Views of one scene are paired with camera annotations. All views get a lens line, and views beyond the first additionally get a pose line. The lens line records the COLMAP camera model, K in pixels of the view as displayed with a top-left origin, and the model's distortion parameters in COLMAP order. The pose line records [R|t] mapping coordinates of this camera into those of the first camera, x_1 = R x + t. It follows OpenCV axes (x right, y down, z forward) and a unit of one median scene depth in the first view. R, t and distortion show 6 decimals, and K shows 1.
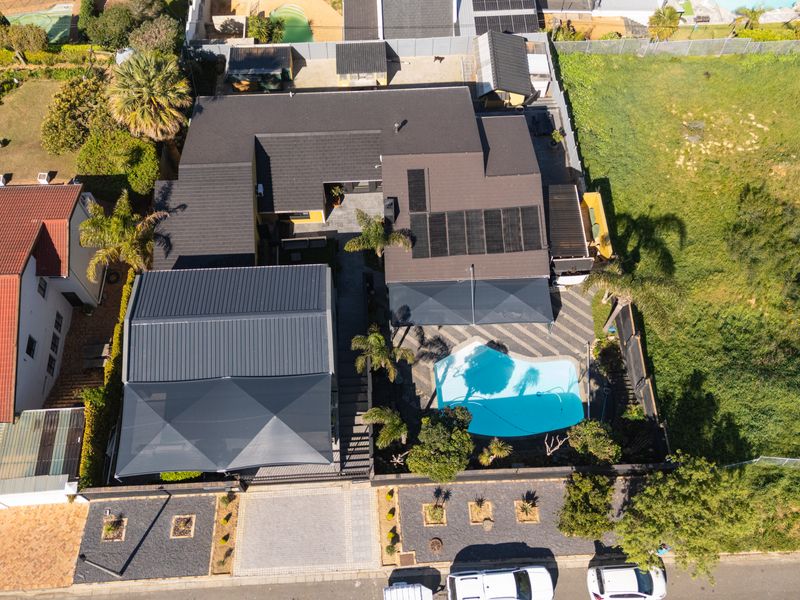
lens RADIAL K [[776.8, 0, 400.0], [0, 776.8, 300.0], [0, 0, 1]] dist [0.039696, -0.015383]
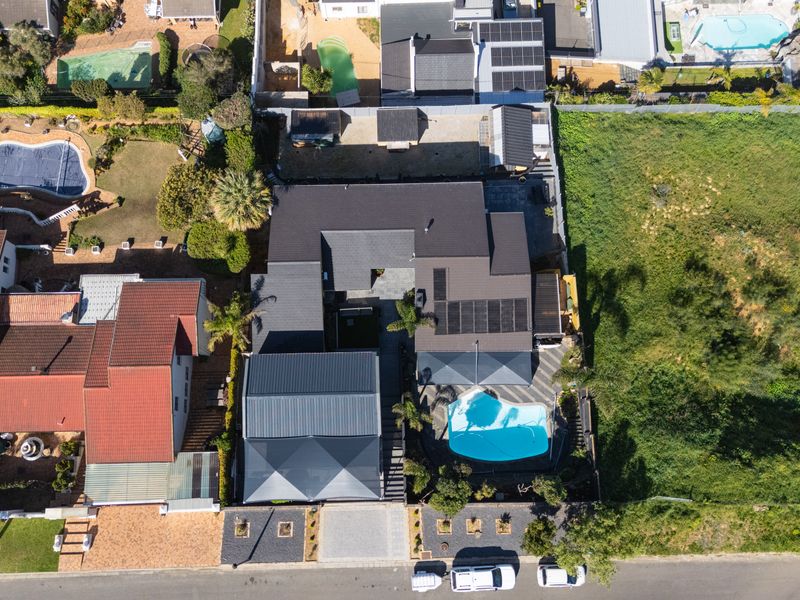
lens RADIAL K [[776.8, 0, 400.0], [0, 776.8, 300.0], [0, 0, 1]] dist [0.039696, -0.015383]
pose [[0.999545, 0.029914, -0.003757, -0.043457], [-0.028136, 0.970312, 0.240215, -0.449559], [0.010832, -0.240000, 0.970713, -0.346009]]
